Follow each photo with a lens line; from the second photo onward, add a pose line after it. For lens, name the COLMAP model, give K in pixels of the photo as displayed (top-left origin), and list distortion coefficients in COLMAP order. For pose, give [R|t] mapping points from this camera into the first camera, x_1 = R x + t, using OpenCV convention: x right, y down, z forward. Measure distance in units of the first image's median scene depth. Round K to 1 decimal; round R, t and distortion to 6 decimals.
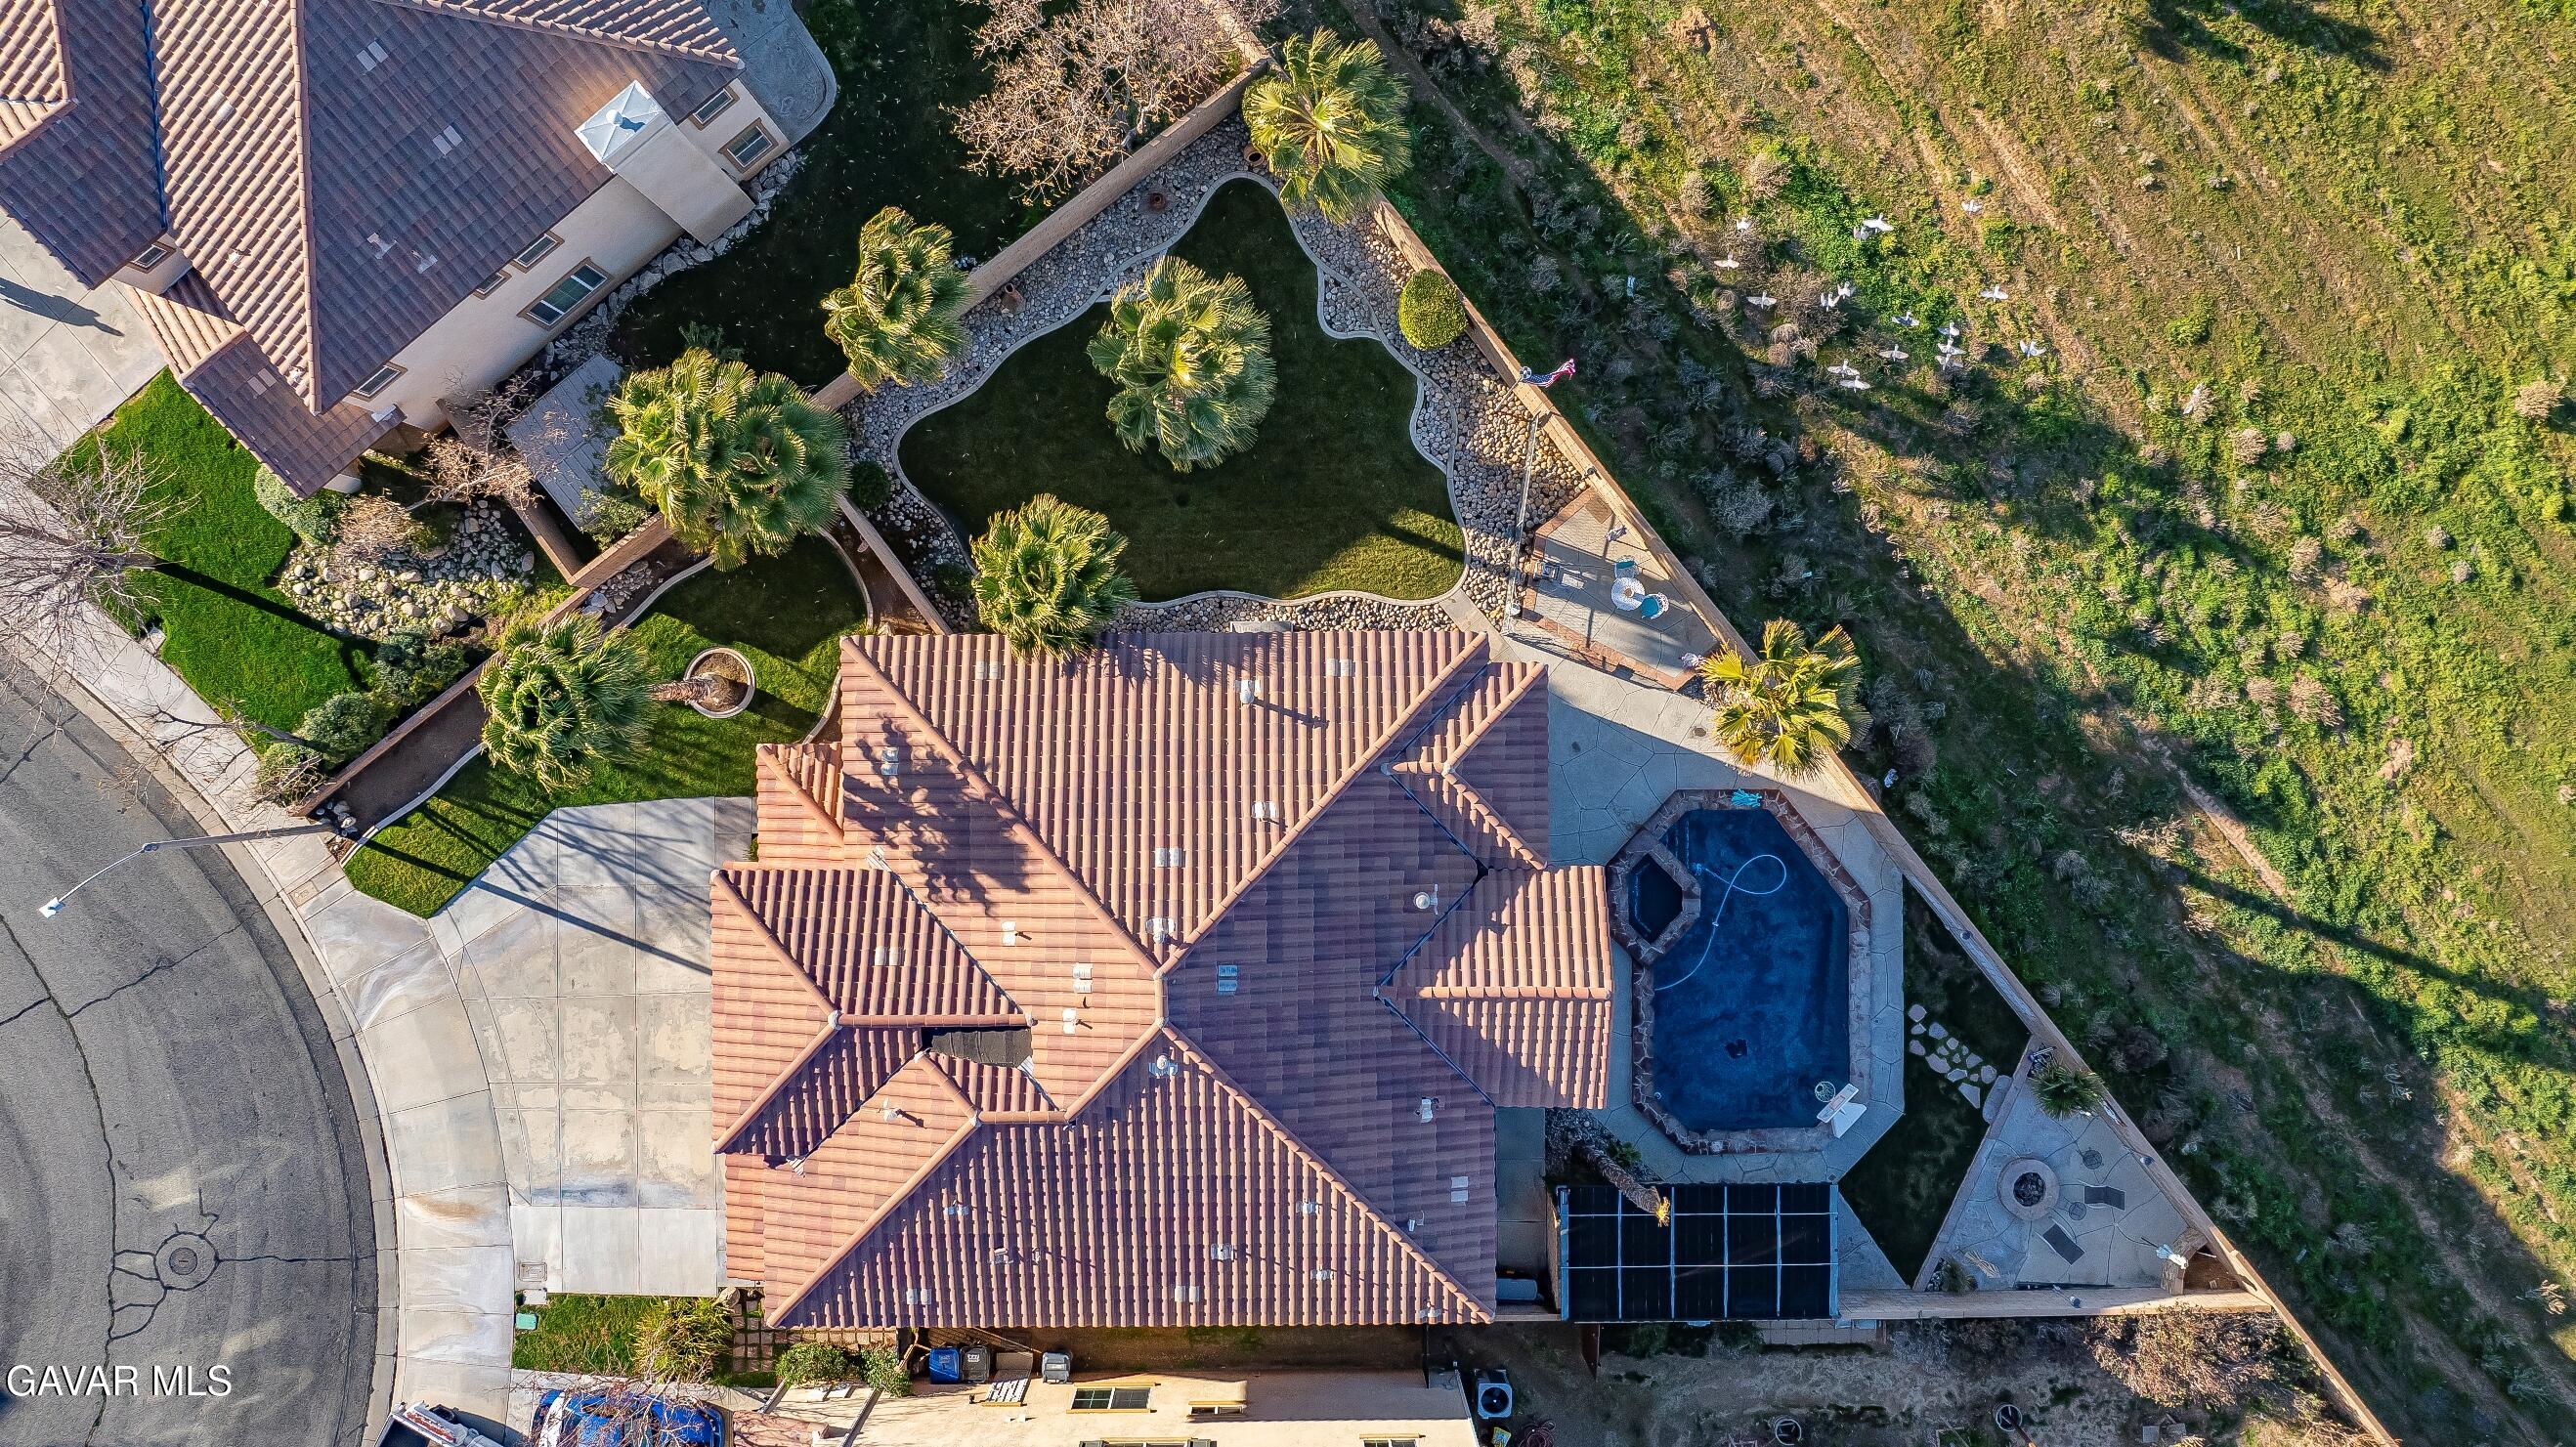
lens RADIAL K [[1803.9, 0, 1288.0], [0, 1803.9, 723.5], [0, 0, 1]] dist [-0.024376, -0.003995]
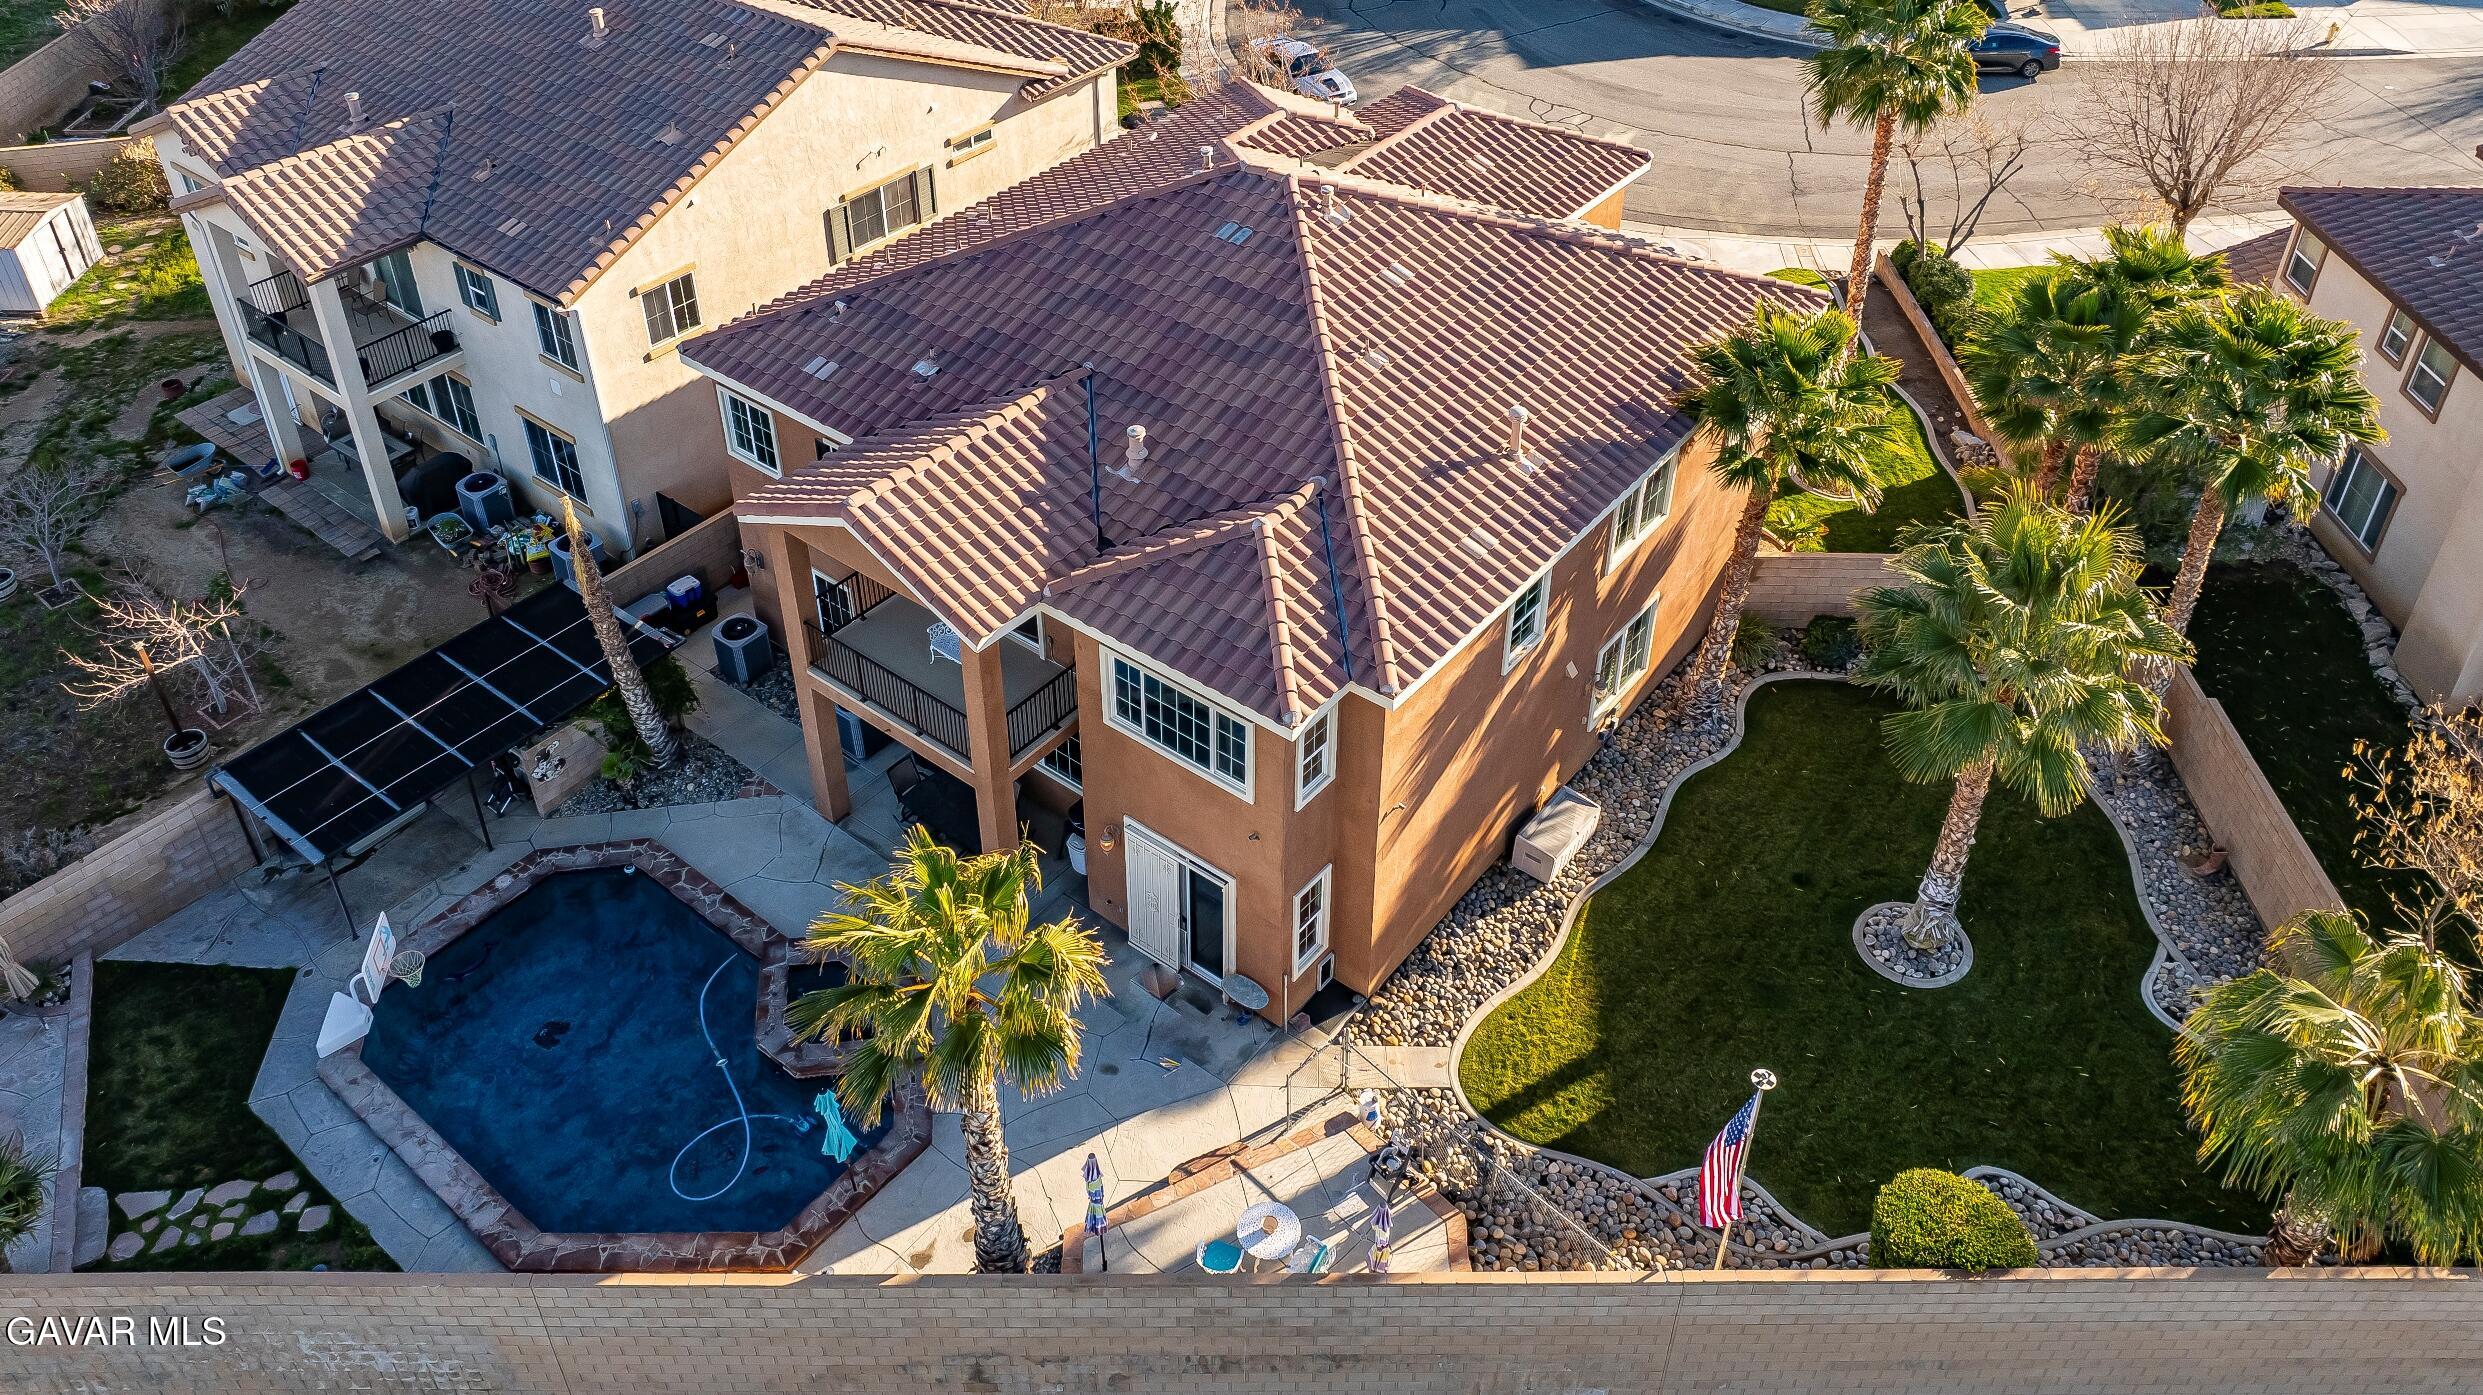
lens RADIAL K [[1739.0, 0, 1241.5], [0, 1739.0, 697.5], [0, 0, 1]] dist [-0.024376, -0.003995]
pose [[-0.621684, 0.450435, -0.640794, 0.513877], [-0.783189, -0.369075, 0.500398, -0.300535], [-0.011104, 0.812952, 0.582224, 0.670895]]
